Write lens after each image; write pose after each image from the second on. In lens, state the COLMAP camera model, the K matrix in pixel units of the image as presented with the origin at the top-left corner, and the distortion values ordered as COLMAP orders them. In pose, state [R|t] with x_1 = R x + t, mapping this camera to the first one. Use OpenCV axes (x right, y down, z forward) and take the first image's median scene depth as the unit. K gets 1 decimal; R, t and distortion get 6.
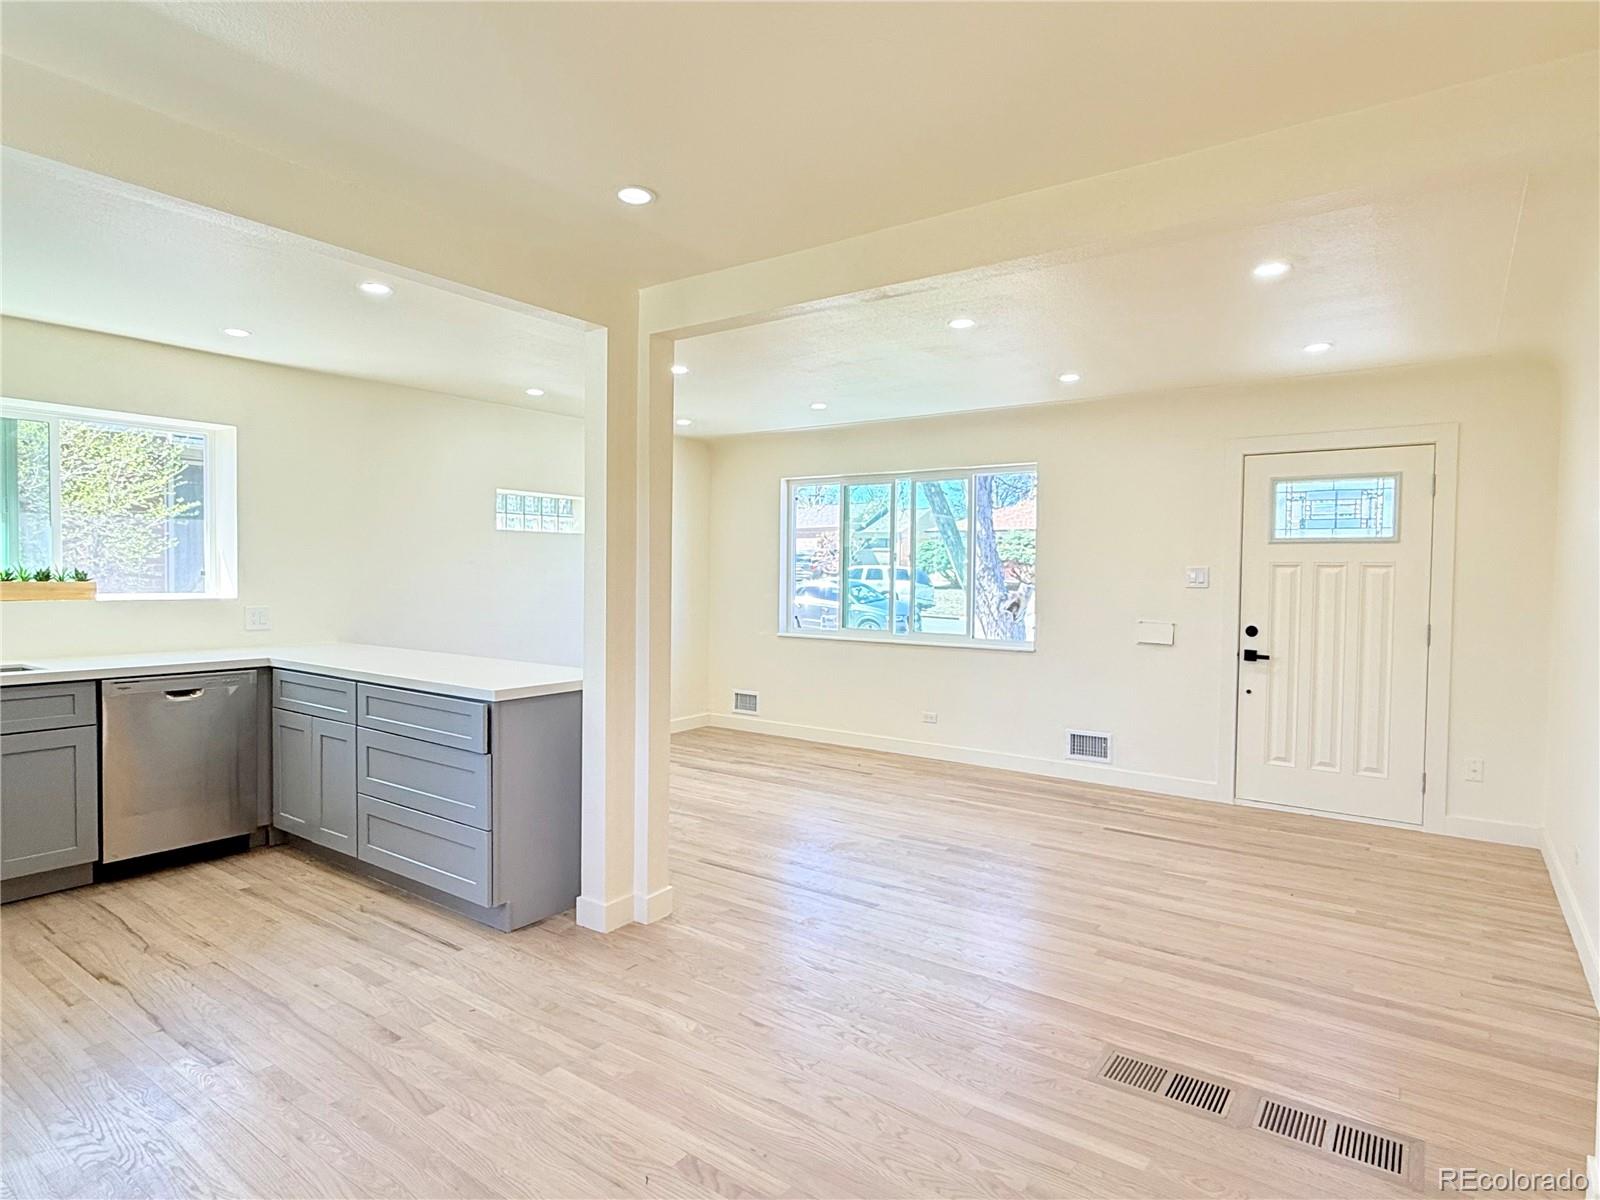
lens RADIAL K [[896.1, 0, 790.0], [0, 896.1, 600.6], [0, 0, 1]] dist [0.001545, -0.000832]
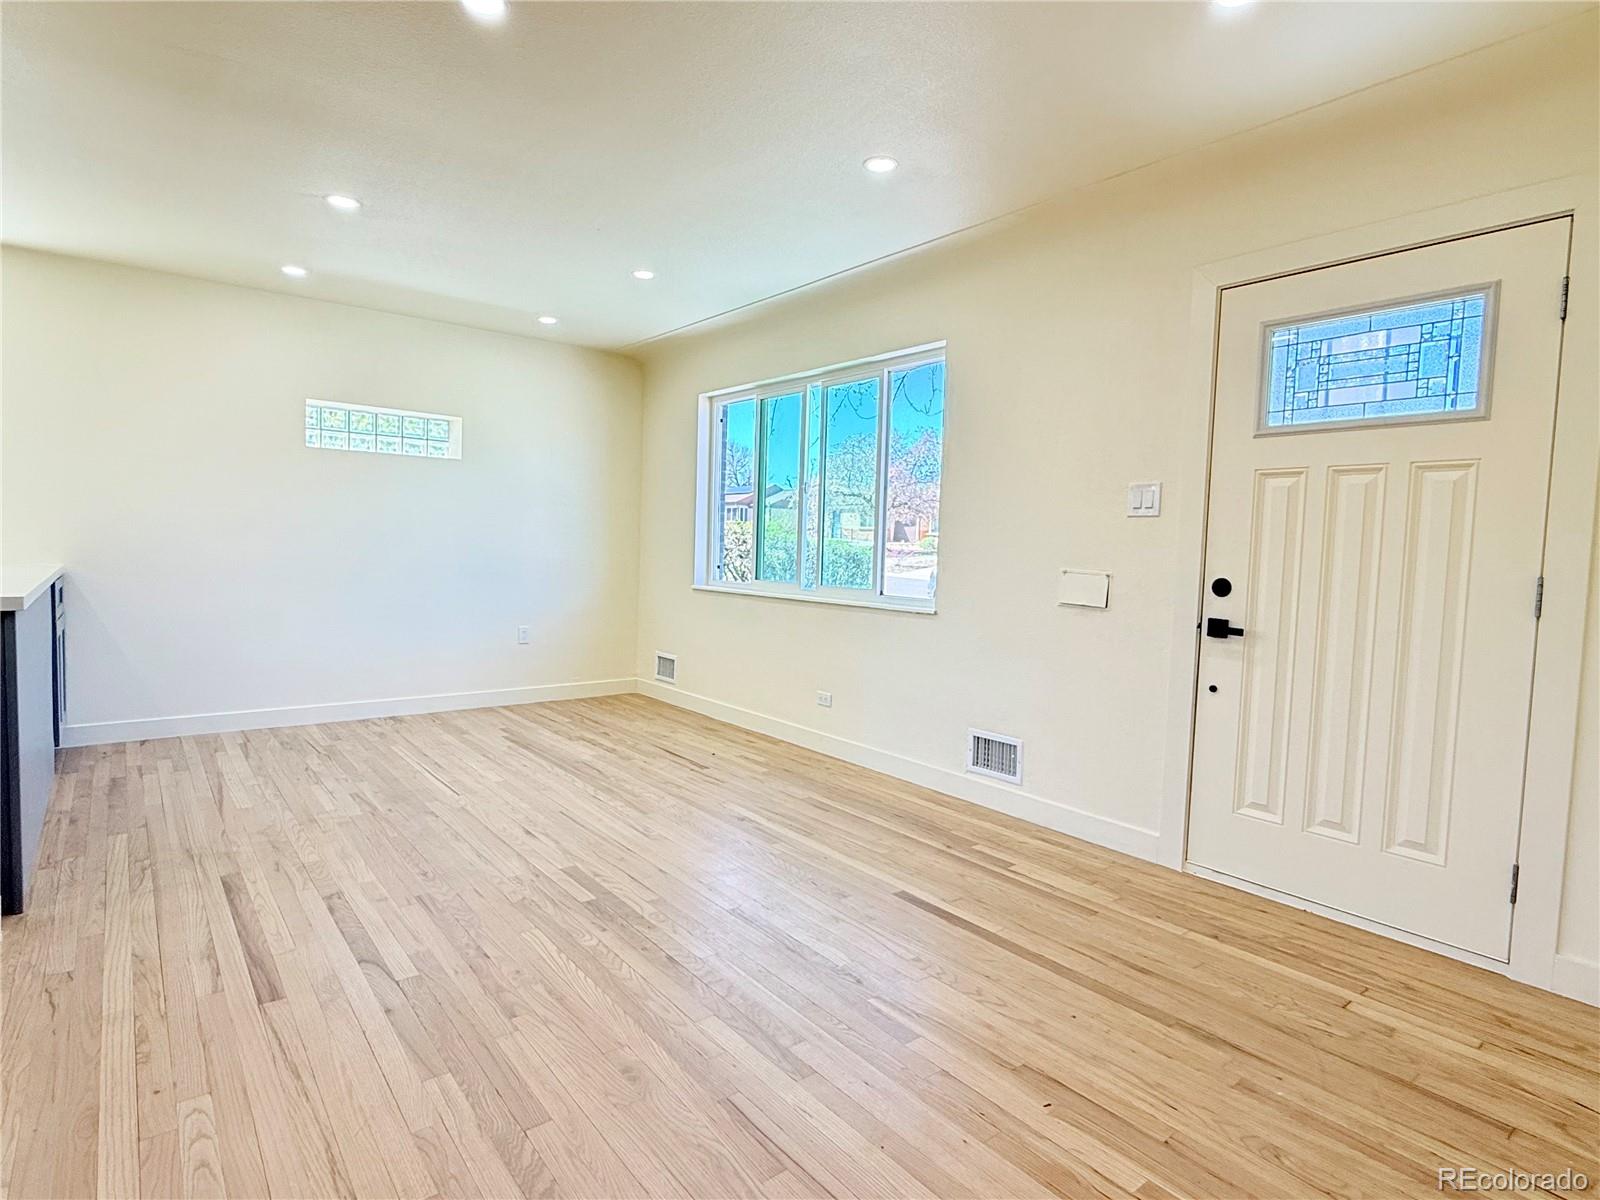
lens RADIAL K [[850.1, 0, 789.3], [0, 850.1, 599.2], [0, 0, 1]] dist [0.000851, -0.001092]
pose [[0.963913, 0.035571, -0.263830, 0.389323], [-0.028981, 0.999164, 0.028831, 0.034173], [0.264635, -0.020145, 0.964138, 0.383235]]
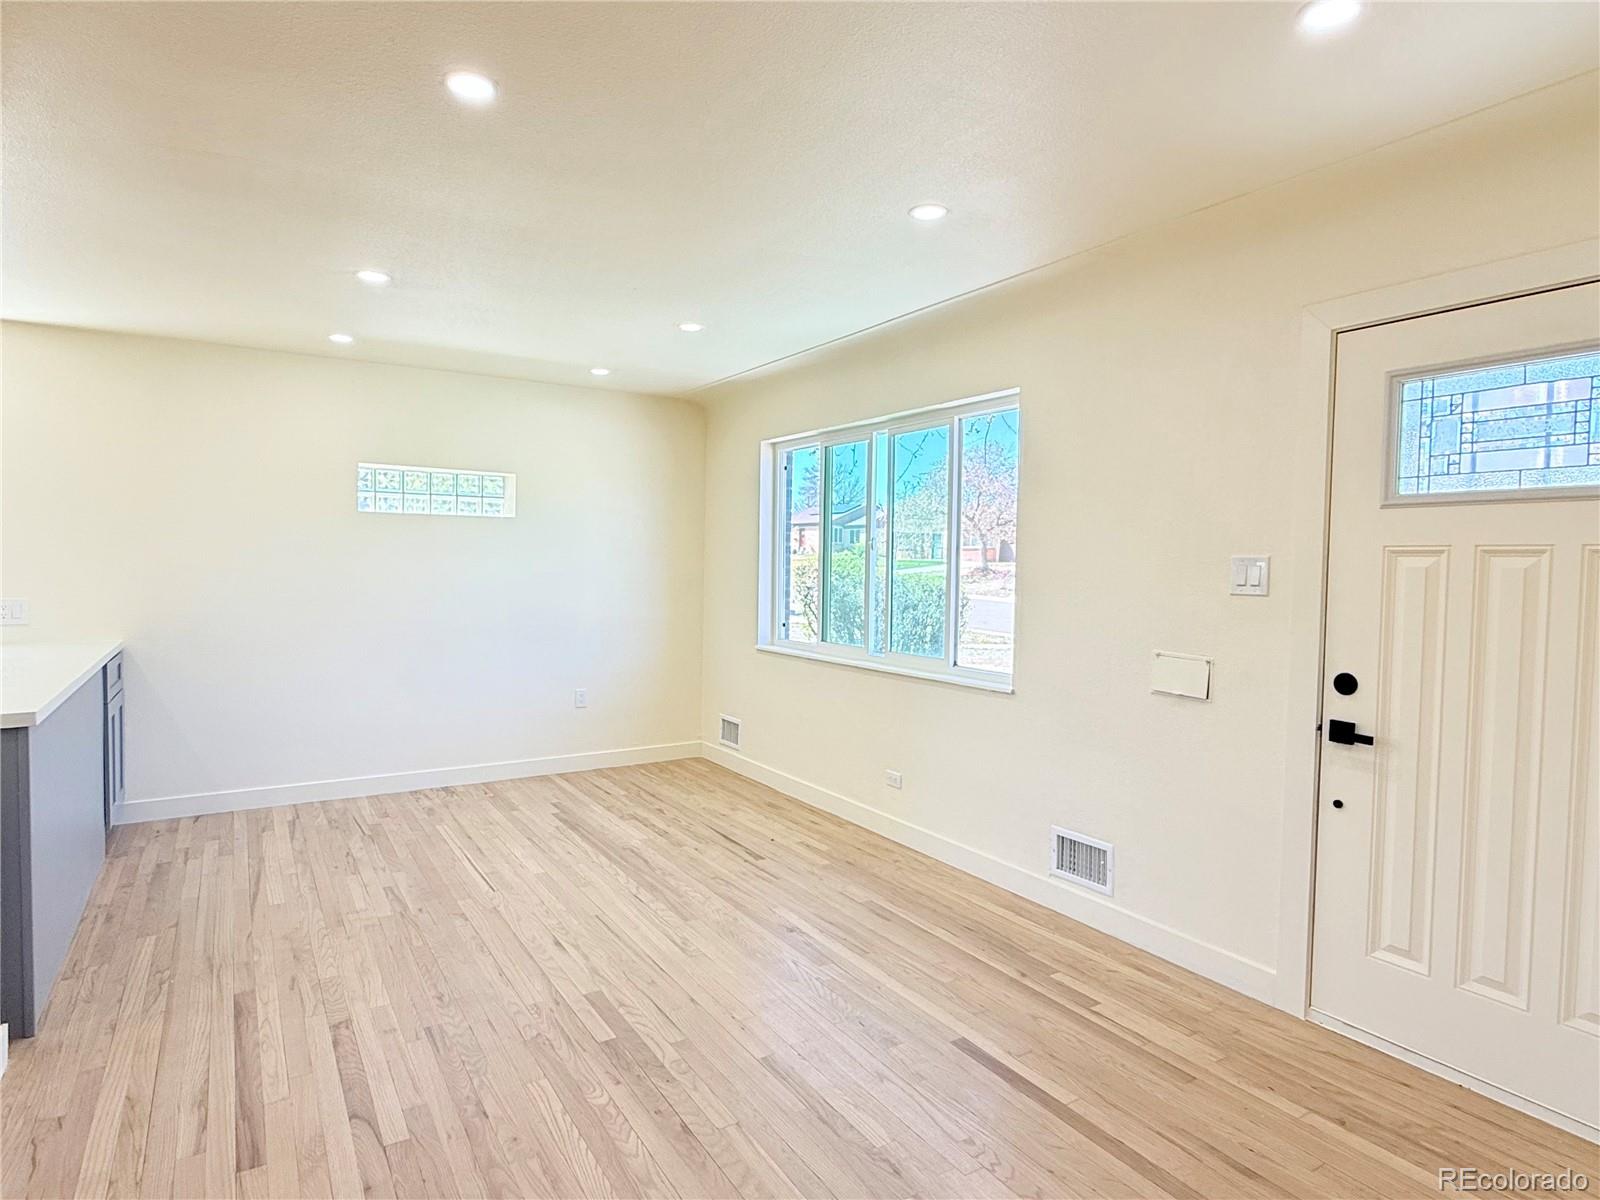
lens RADIAL K [[896.1, 0, 790.0], [0, 896.1, 600.6], [0, 0, 1]] dist [0.001545, -0.000832]
pose [[0.929219, 0.018608, -0.369062, 0.412418], [-0.017036, 0.999827, 0.007519, -0.010733], [0.369138, -0.000700, 0.929374, 0.423760]]
